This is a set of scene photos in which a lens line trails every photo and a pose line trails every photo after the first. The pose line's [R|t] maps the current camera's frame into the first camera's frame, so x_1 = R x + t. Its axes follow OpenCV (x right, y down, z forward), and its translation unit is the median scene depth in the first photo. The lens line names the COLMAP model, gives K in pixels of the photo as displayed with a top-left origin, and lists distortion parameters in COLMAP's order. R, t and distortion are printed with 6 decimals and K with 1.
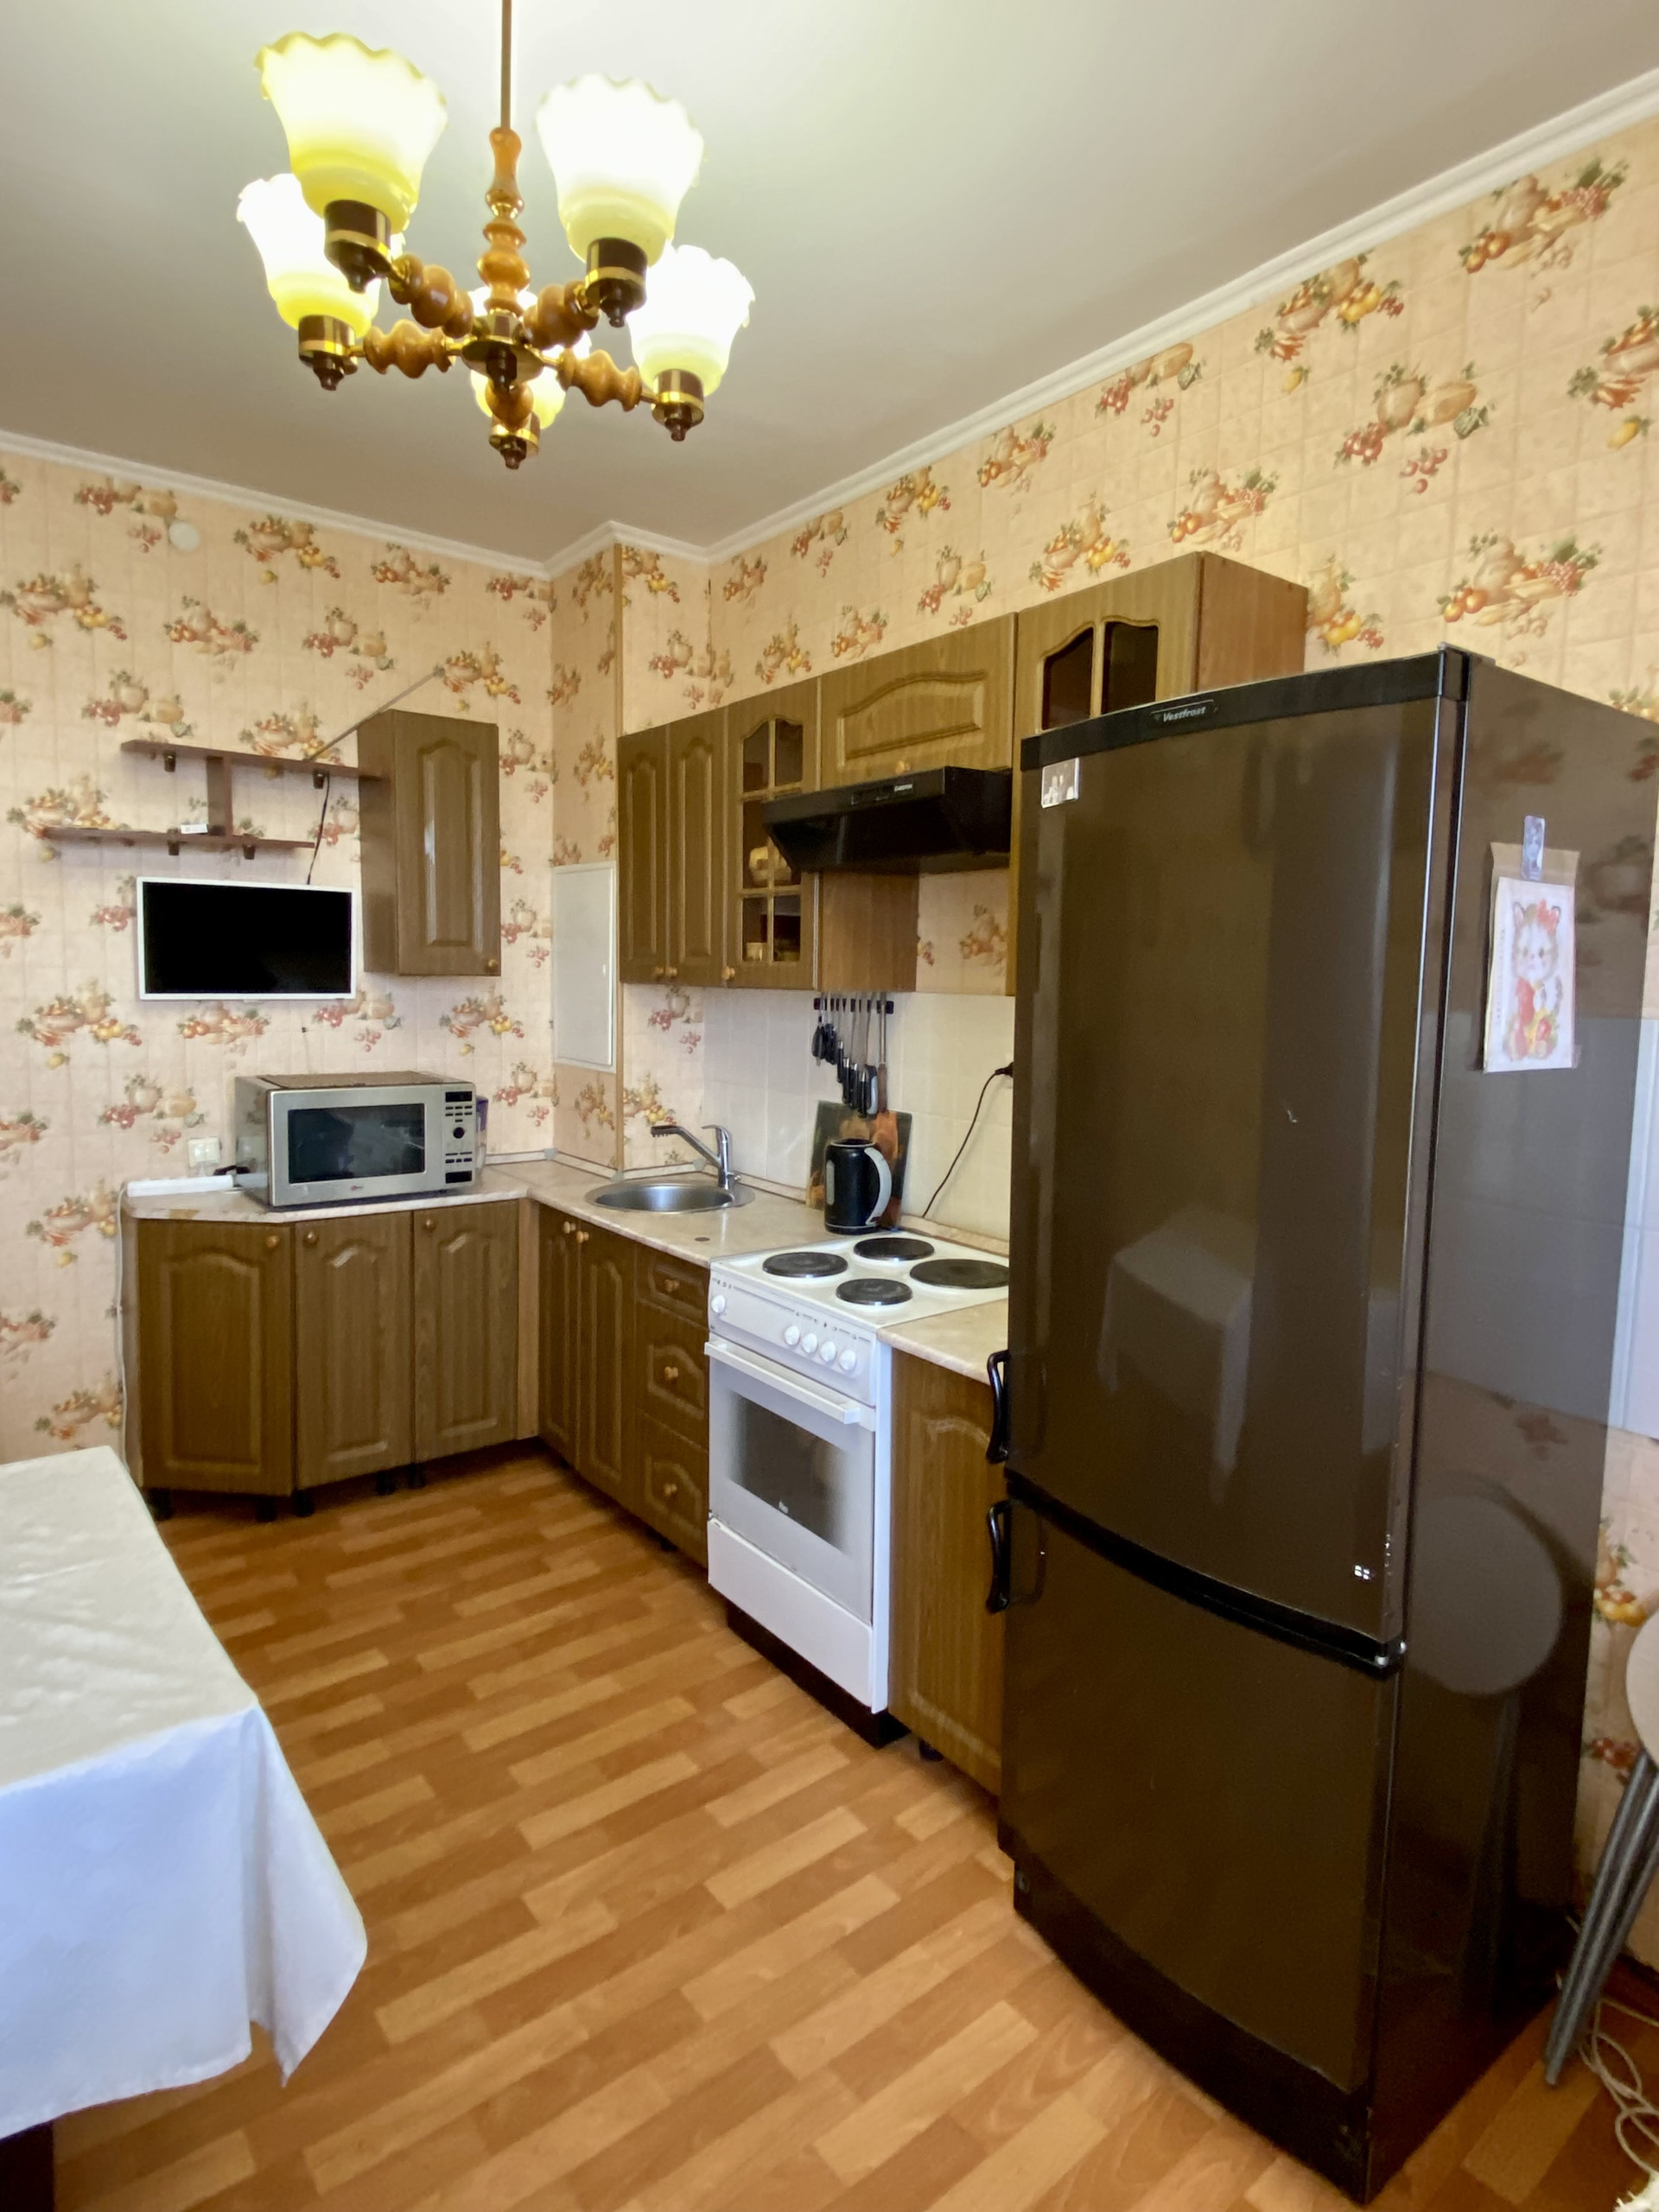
lens RADIAL K [[1177.4, 0, 840.9], [0, 1177.4, 1094.6], [0, 0, 1]] dist [0.039253, -0.039899]
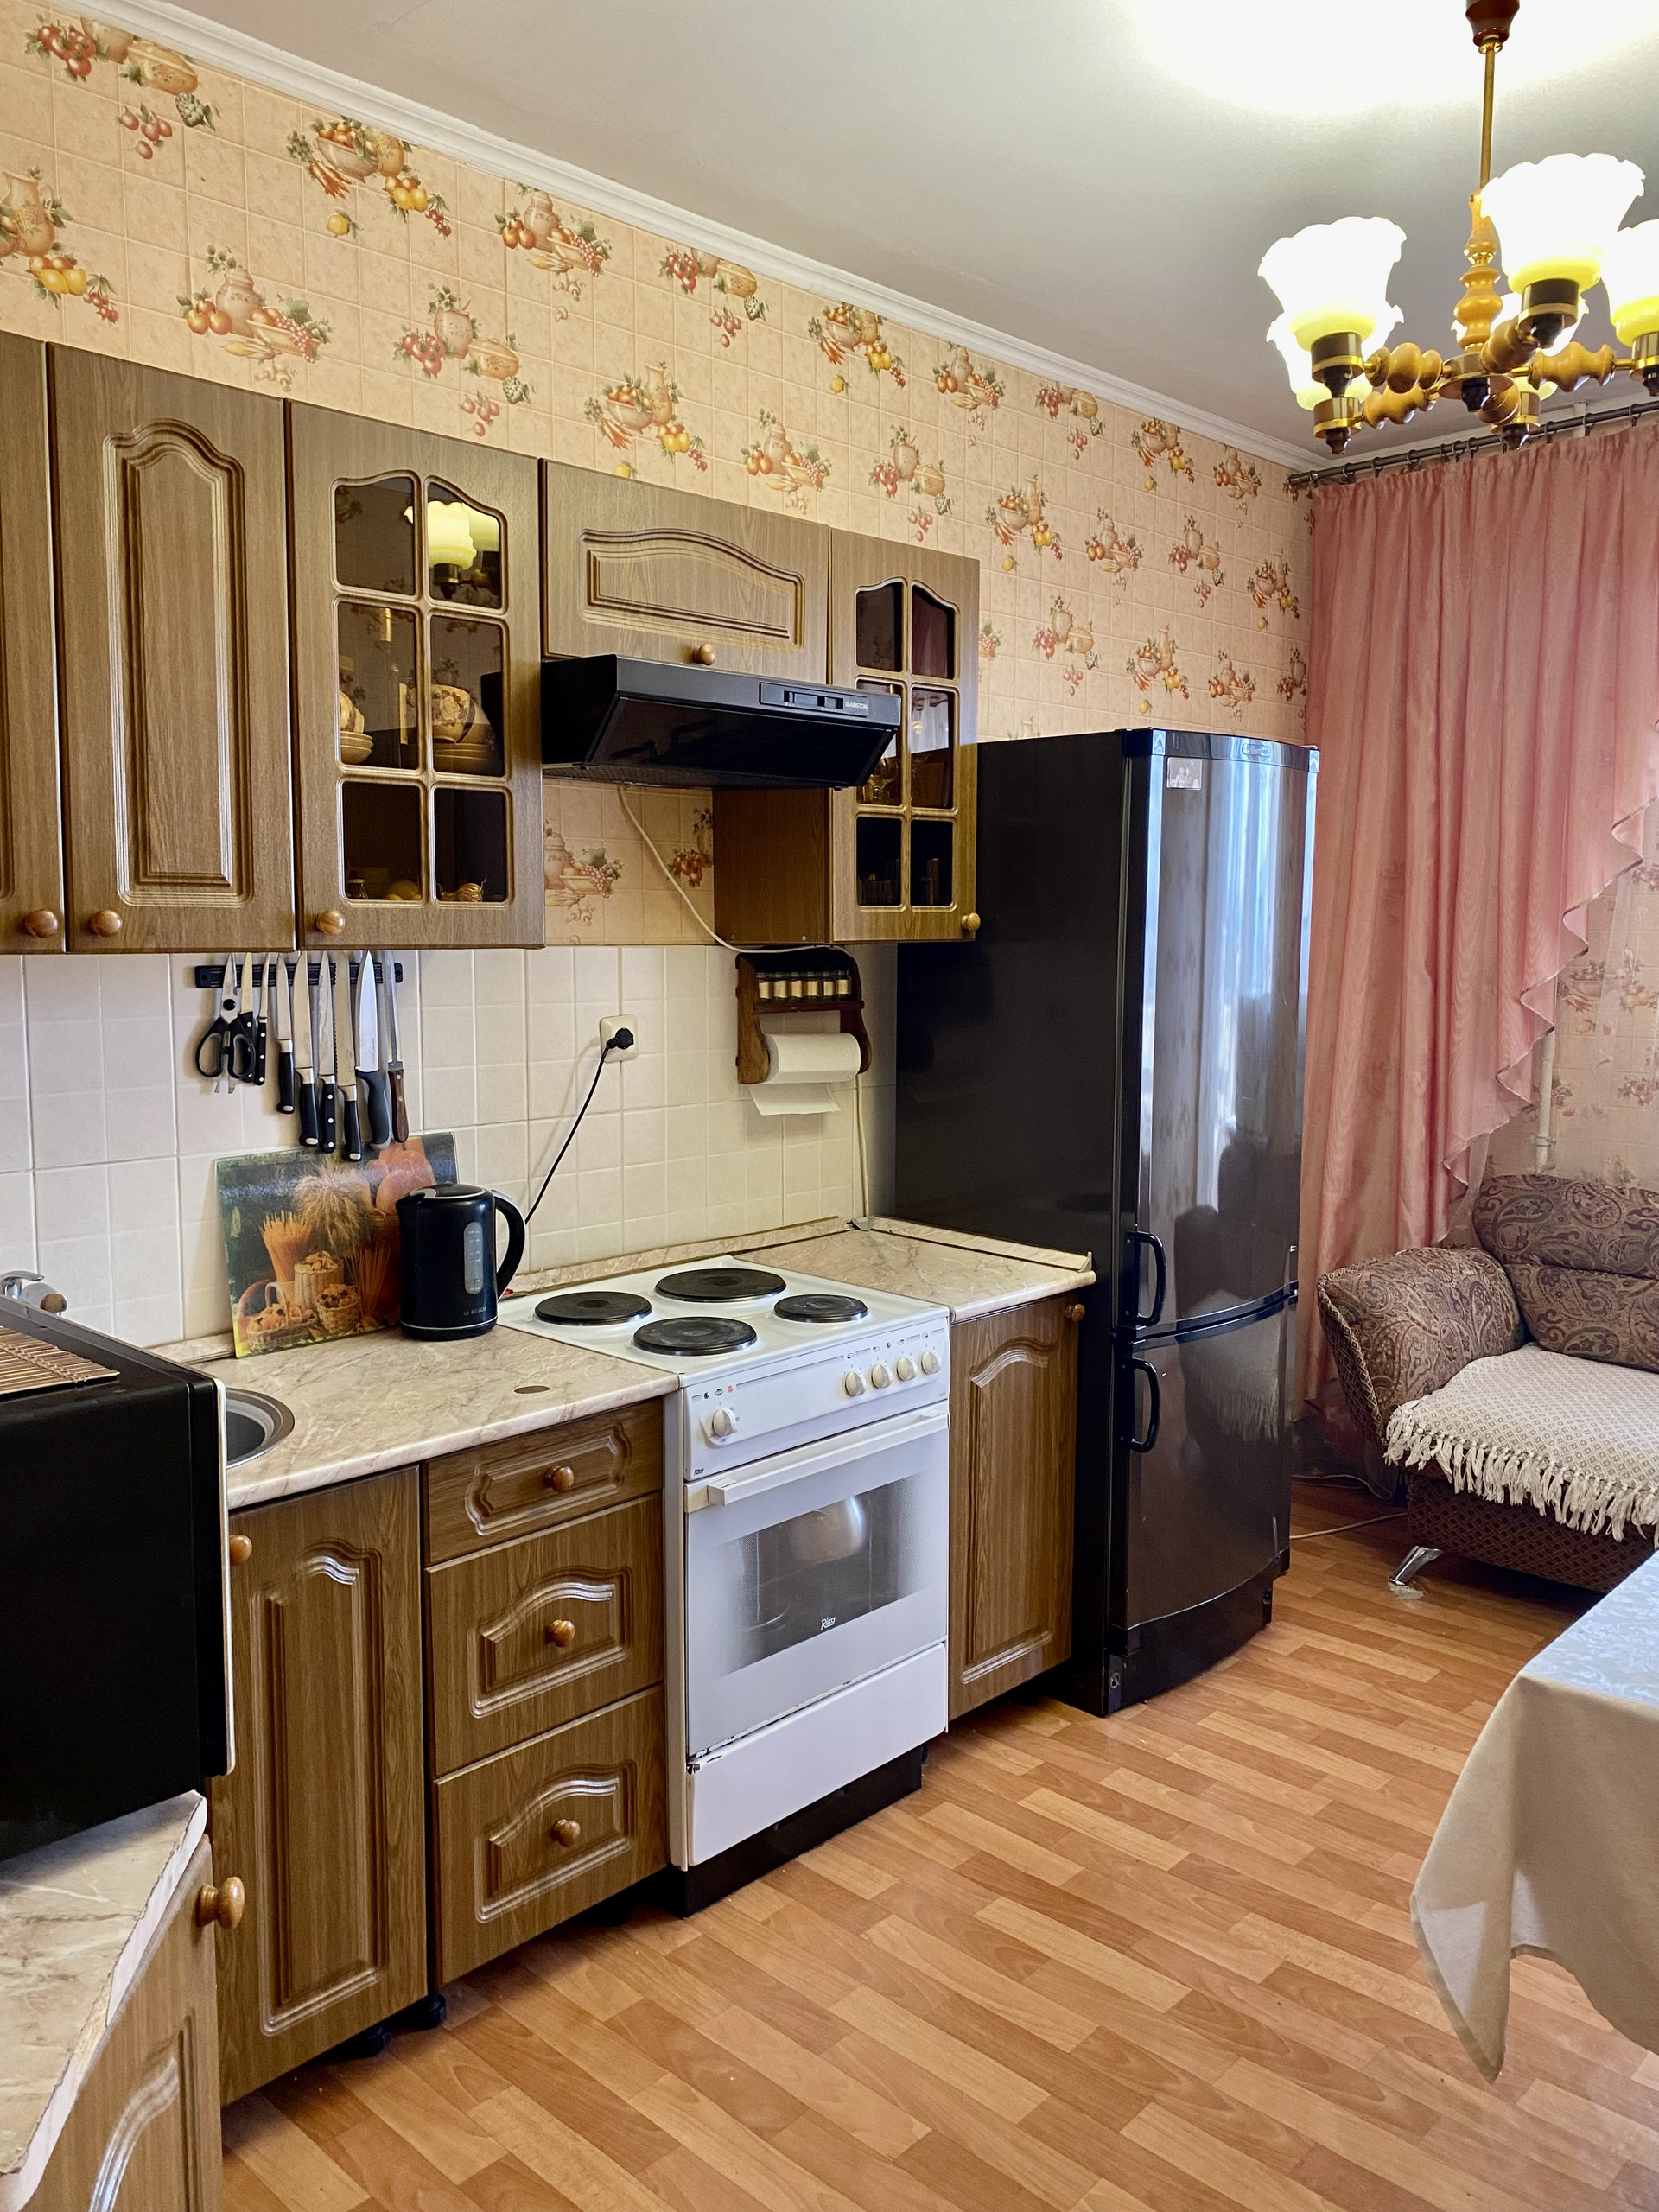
lens RADIAL K [[1700.1, 0, 845.6], [0, 1700.1, 1090.9], [0, 0, 1]] dist [-0.004712, 0.018202]
pose [[-0.141375, -0.115581, 0.983186, -0.933350], [0.099226, 0.986505, 0.130239, -0.111478], [-0.984971, 0.115971, -0.127999, 0.934410]]
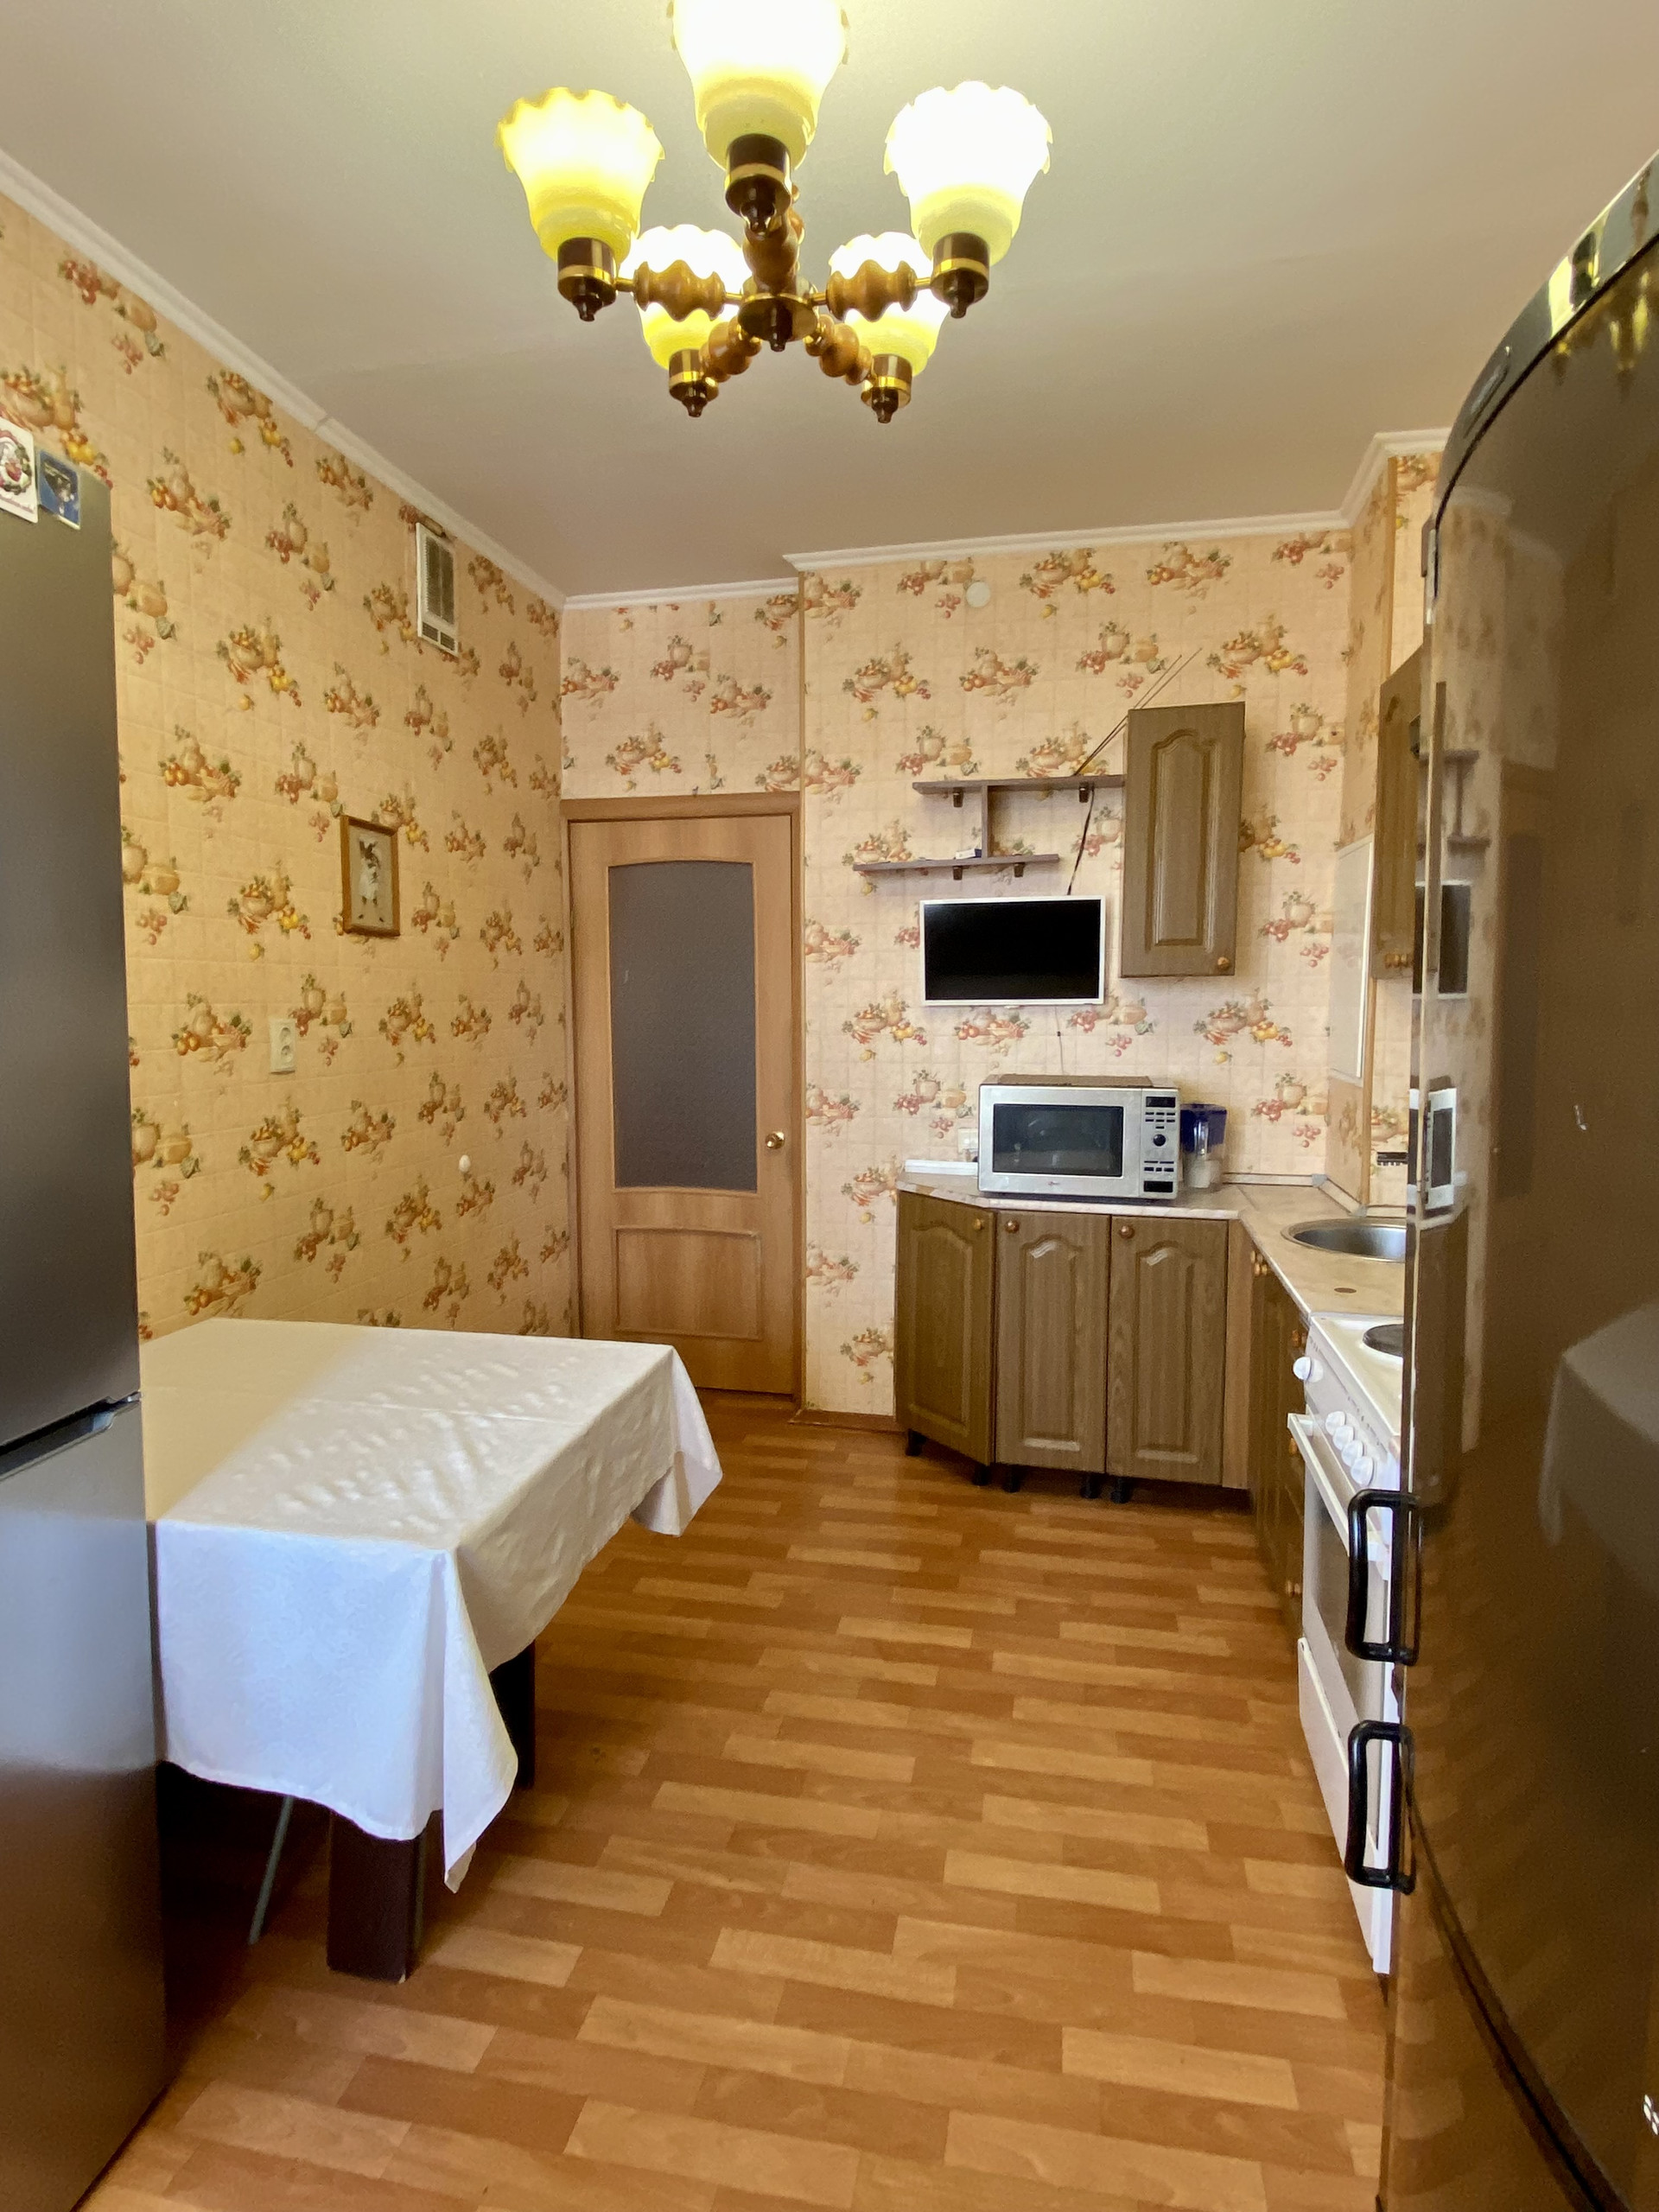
lens RADIAL K [[1177.4, 0, 826.4], [0, 1177.4, 1096.3], [0, 0, 1]] dist [0.039253, -0.039899]
pose [[0.636278, 0.042269, -0.770301, 0.269256], [-0.064862, 0.997894, 0.001180, 0.015411], [0.768729, 0.049212, 0.637679, 0.213668]]
